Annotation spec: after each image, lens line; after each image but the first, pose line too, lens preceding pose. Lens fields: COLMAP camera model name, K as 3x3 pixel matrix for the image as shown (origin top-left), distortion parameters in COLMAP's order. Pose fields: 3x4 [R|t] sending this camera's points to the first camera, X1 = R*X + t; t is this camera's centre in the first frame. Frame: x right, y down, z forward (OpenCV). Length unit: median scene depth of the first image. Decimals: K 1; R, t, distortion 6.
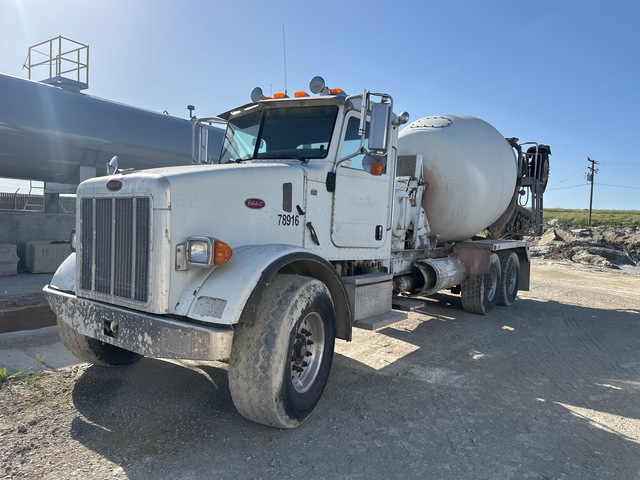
lens RADIAL K [[467.5, 0, 339.2], [0, 467.5, 251.1], [0, 0, 1]] dist [-0.031639, -0.002267]
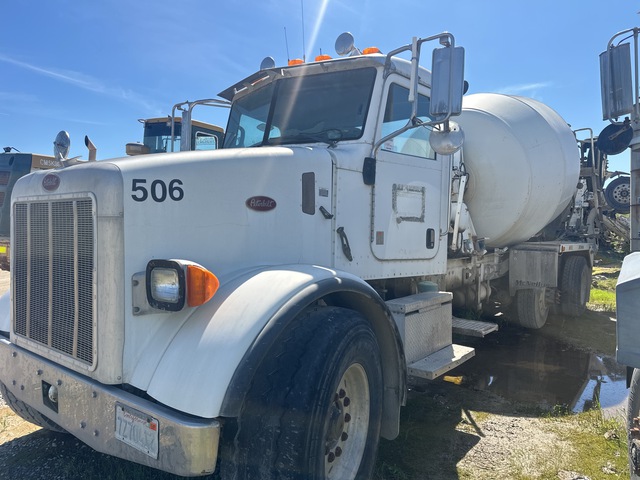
lens RADIAL K [[467.5, 0, 330.1], [0, 467.5, 235.0], [0, 0, 1]] dist [-0.031639, -0.002267]
pose [[0.997820, -0.024205, -0.061403, -0.035220], [0.021946, 0.999067, -0.037205, -0.023946], [0.062246, 0.035777, 0.997419, 0.281823]]
